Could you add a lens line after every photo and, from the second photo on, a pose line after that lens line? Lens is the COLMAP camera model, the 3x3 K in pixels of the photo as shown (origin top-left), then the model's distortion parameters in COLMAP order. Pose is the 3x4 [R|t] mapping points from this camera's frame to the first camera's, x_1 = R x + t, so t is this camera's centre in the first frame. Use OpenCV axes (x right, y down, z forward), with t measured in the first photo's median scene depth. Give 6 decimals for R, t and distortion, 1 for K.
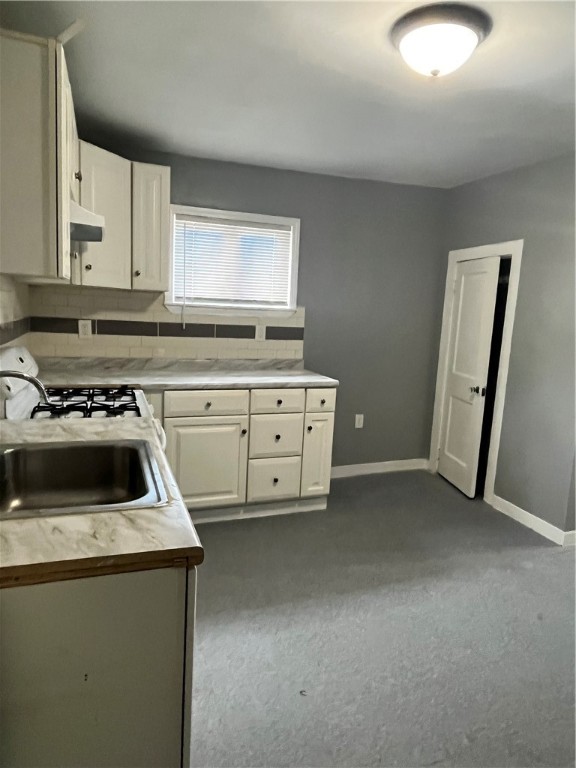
lens RADIAL K [[493.3, 0, 288.0], [0, 493.3, 384.0], [0, 0, 1]] dist [-0.006773, -0.002425]
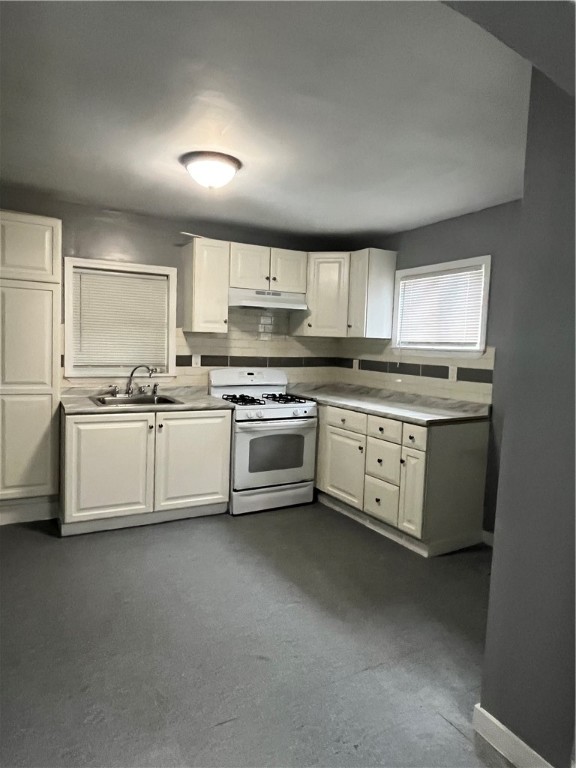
lens RADIAL K [[493.3, 0, 288.0], [0, 493.3, 384.0], [0, 0, 1]] dist [-0.006773, -0.002425]
pose [[0.156415, 0.038521, -0.986940, 0.973680], [-0.173885, 0.984706, 0.010876, -0.037176], [0.972265, 0.169913, 0.160721, 0.552120]]
